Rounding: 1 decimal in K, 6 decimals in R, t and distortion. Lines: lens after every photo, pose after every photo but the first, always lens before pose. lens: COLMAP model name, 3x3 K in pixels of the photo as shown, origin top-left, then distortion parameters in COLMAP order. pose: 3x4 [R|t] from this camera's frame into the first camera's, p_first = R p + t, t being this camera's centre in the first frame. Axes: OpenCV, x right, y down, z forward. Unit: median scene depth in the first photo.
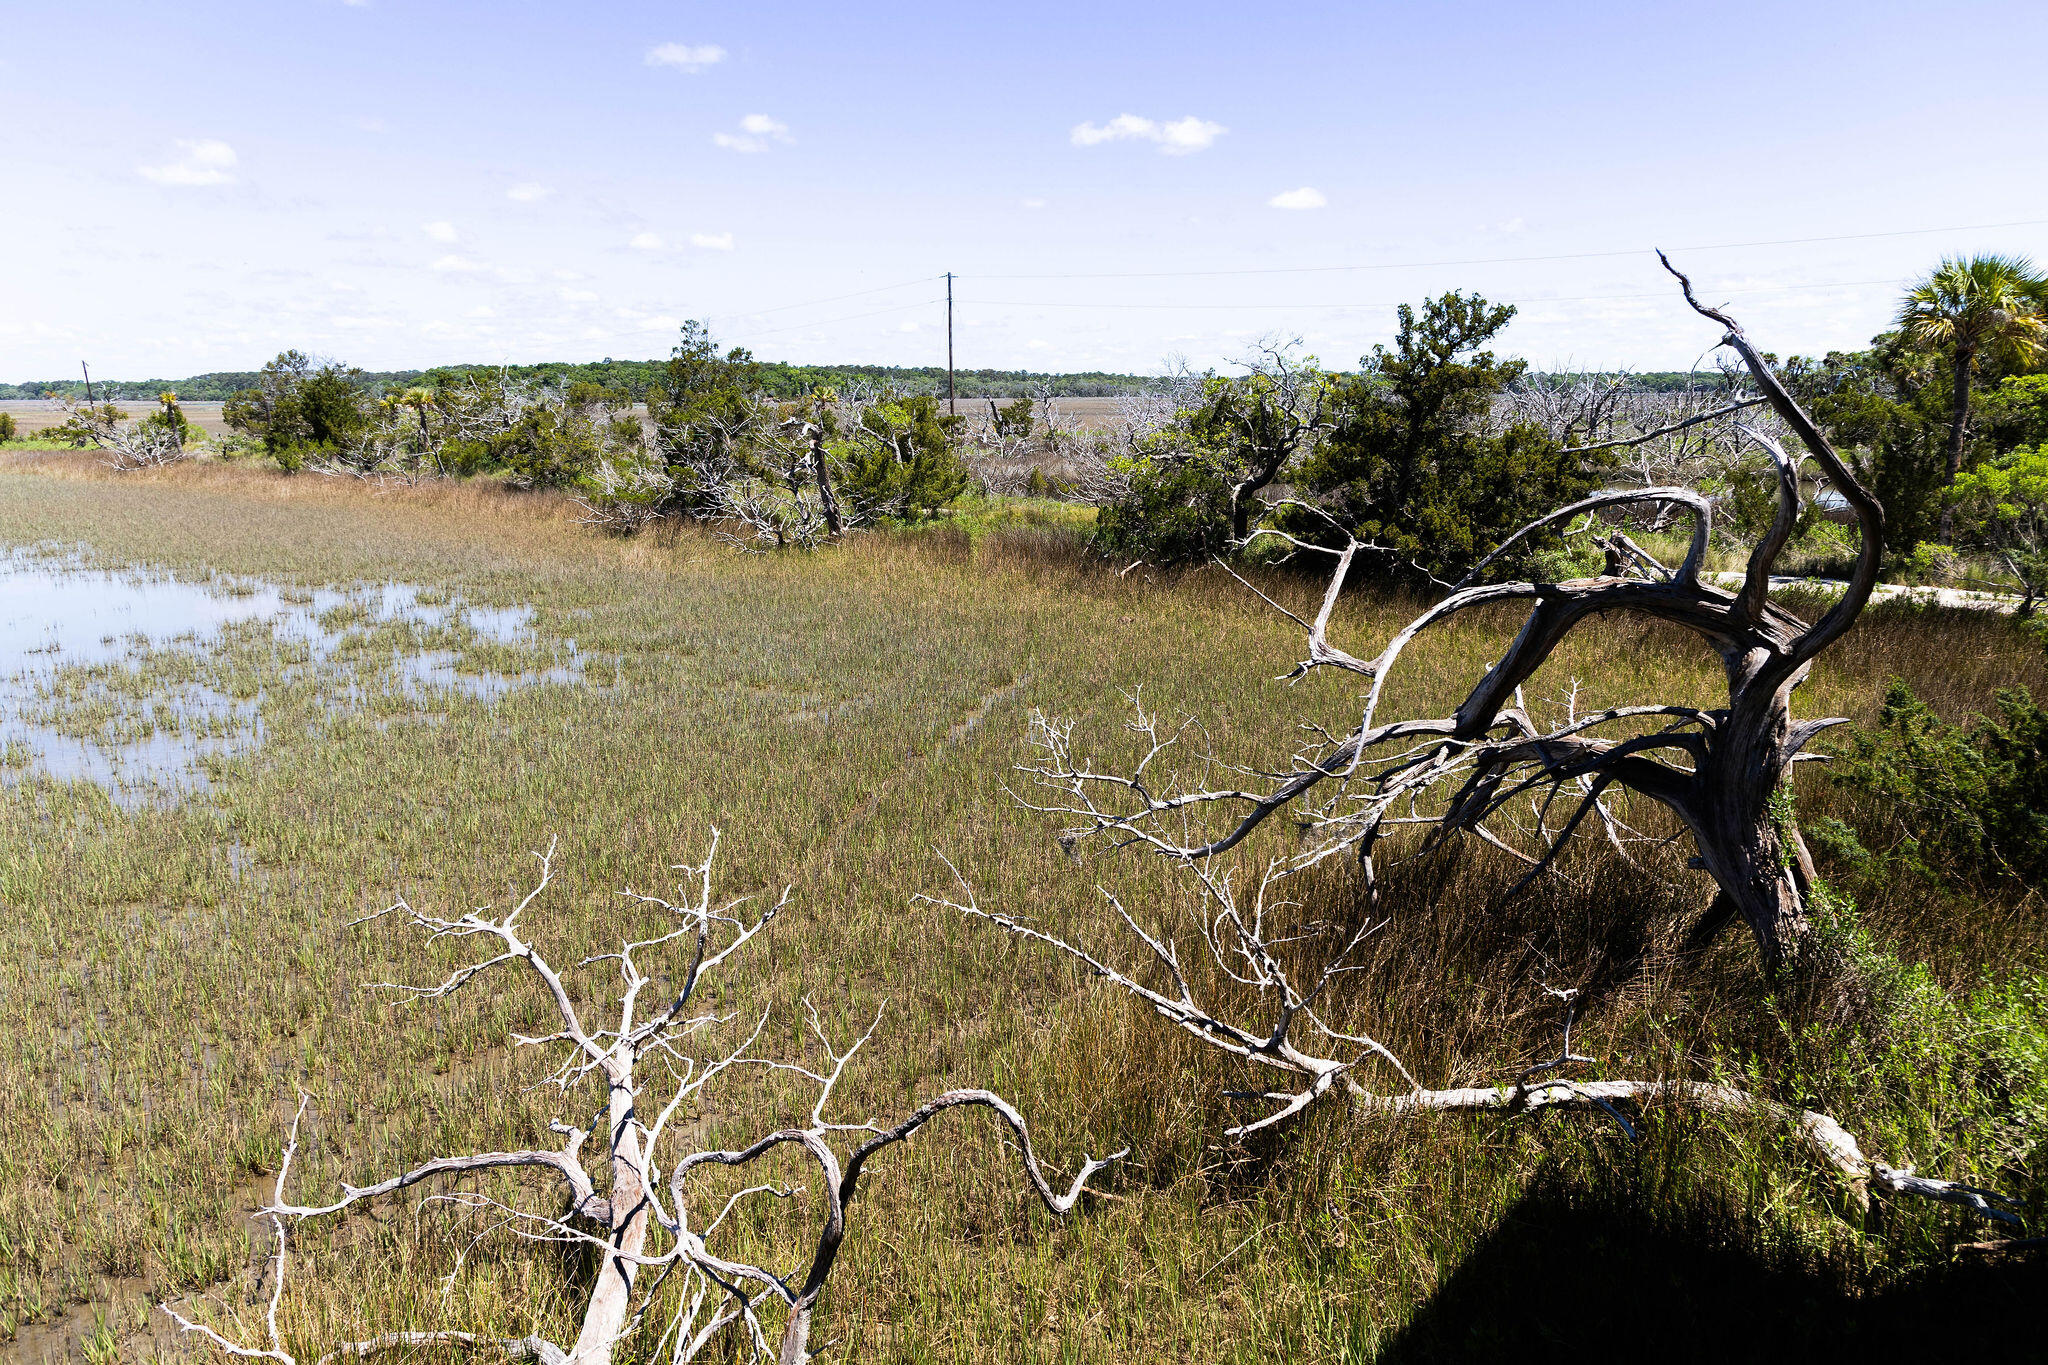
lens RADIAL K [[1421.9, 0, 1016.1], [0, 1421.9, 674.7], [0, 0, 1]] dist [0.012400, 0.007349]
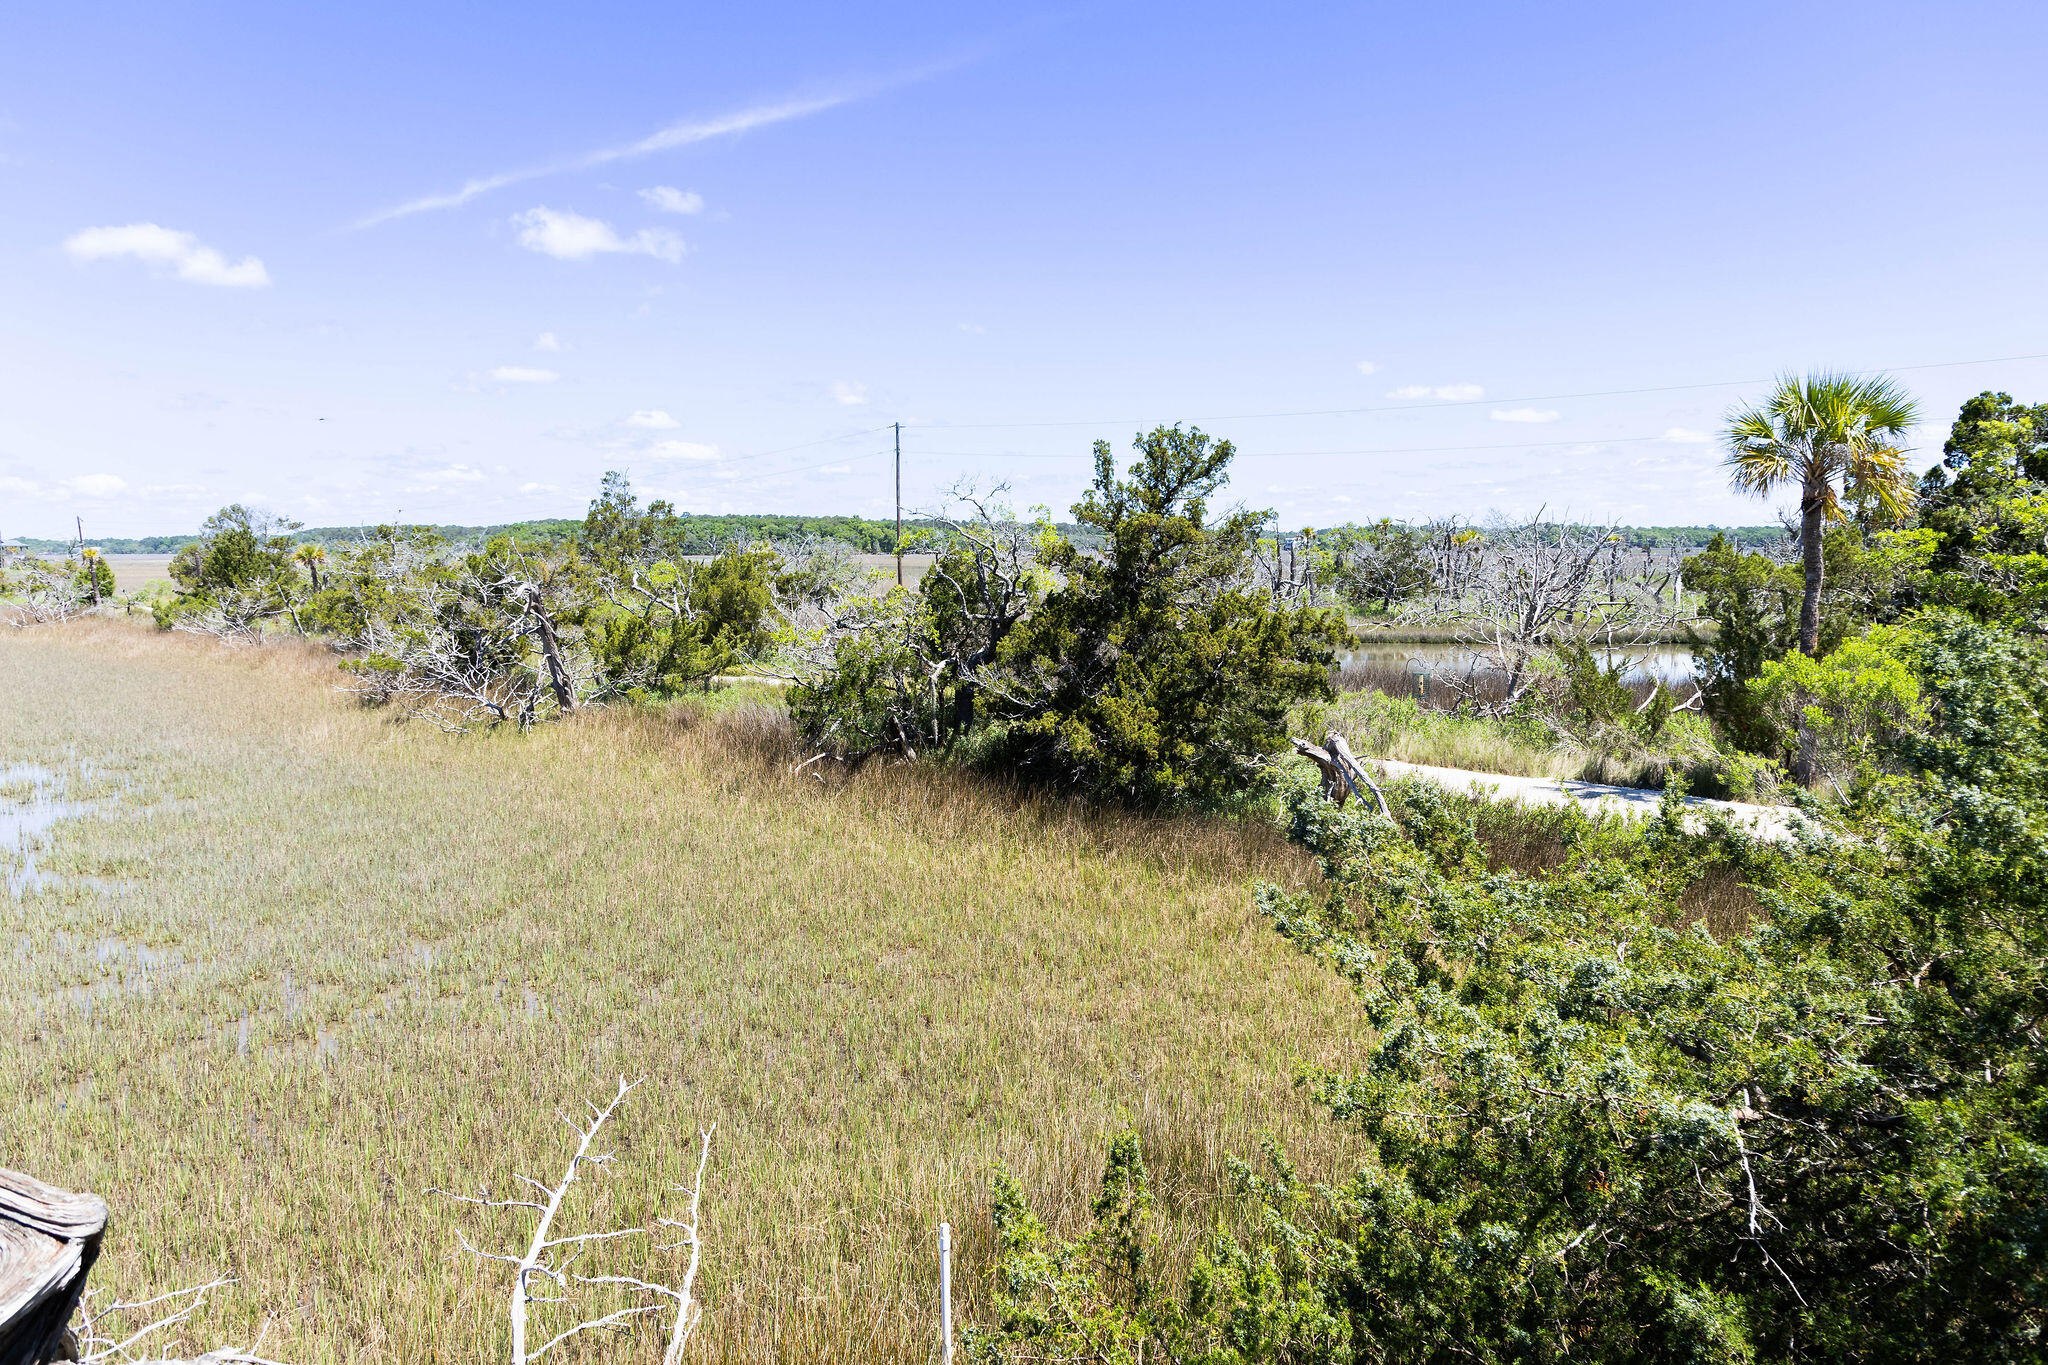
lens RADIAL K [[1443.1, 0, 1008.6], [0, 1443.1, 688.5], [0, 0, 1]] dist [0.016742, -0.005312]
pose [[0.998468, 0.005580, -0.055042, 0.244460], [-0.010902, 0.995238, -0.096860, -0.040388], [0.054240, 0.097312, 0.993775, 0.192769]]
